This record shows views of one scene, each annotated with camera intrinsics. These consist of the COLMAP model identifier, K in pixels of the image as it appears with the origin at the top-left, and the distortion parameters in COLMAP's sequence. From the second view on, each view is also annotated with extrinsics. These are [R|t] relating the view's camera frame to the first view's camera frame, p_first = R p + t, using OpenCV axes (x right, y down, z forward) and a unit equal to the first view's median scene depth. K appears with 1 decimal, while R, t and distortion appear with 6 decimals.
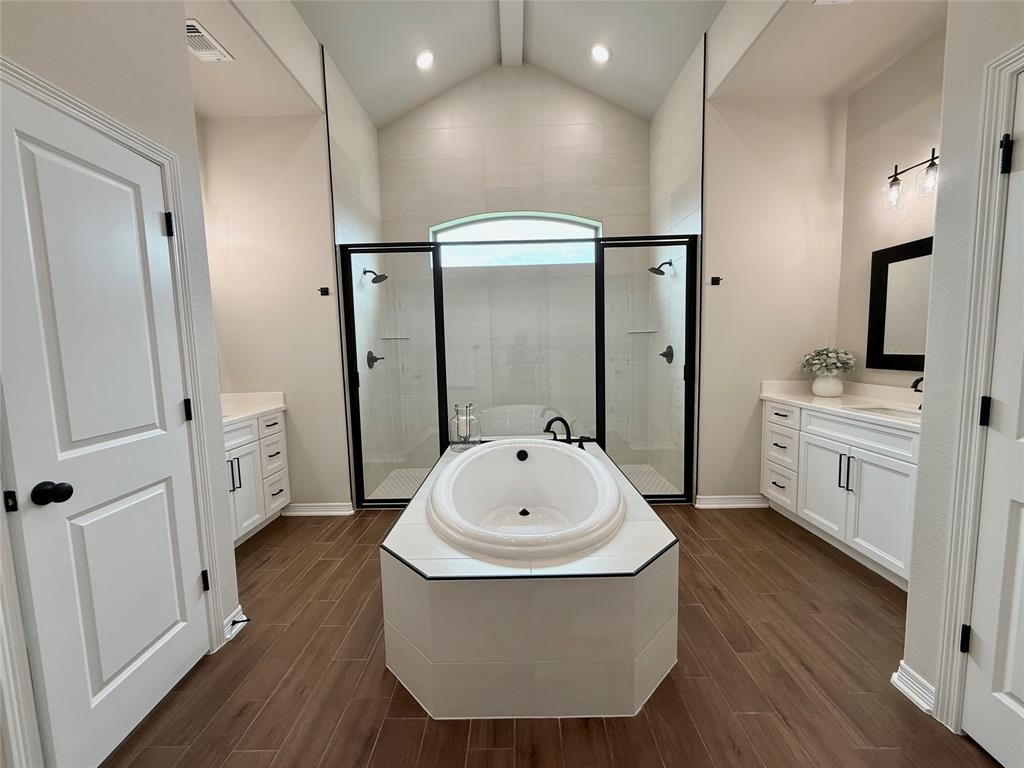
lens RADIAL K [[410.3, 0, 510.8], [0, 410.3, 383.3], [0, 0, 1]] dist [0.000529, -0.000253]
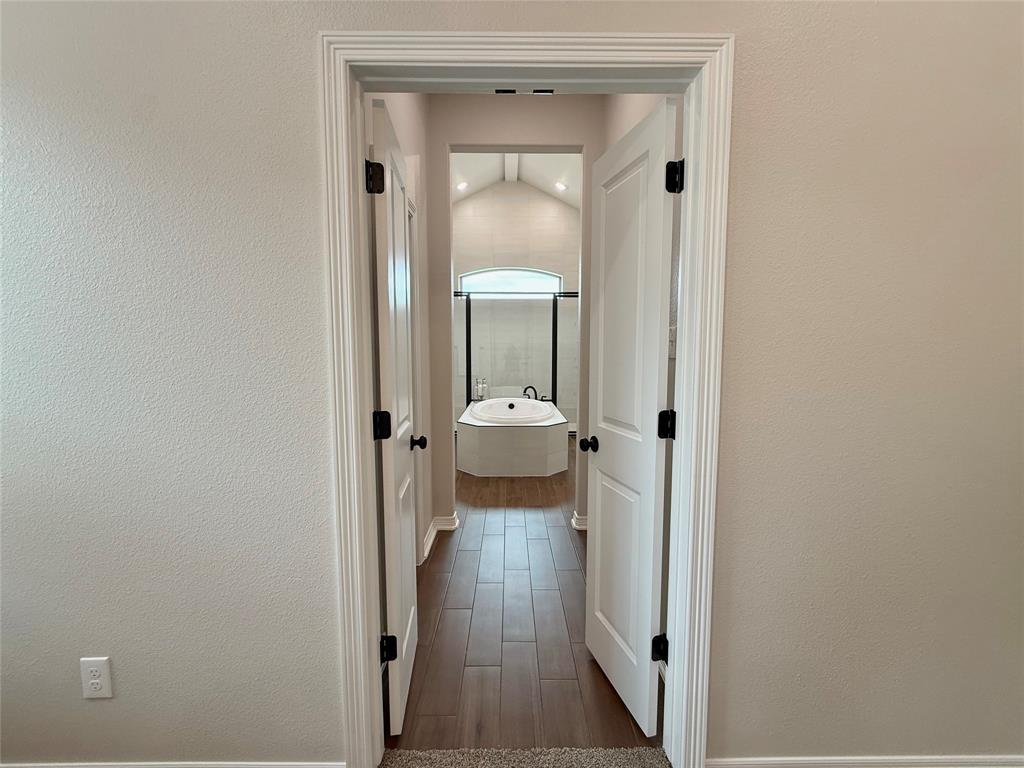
lens RADIAL K [[410.3, 0, 510.8], [0, 410.3, 383.3], [0, 0, 1]] dist [0.000529, -0.000253]
pose [[0.999501, 0.024741, 0.019617, -0.012996], [-0.024686, 0.999691, -0.003073, 0.071746], [-0.019687, 0.002587, 0.999803, -0.840224]]
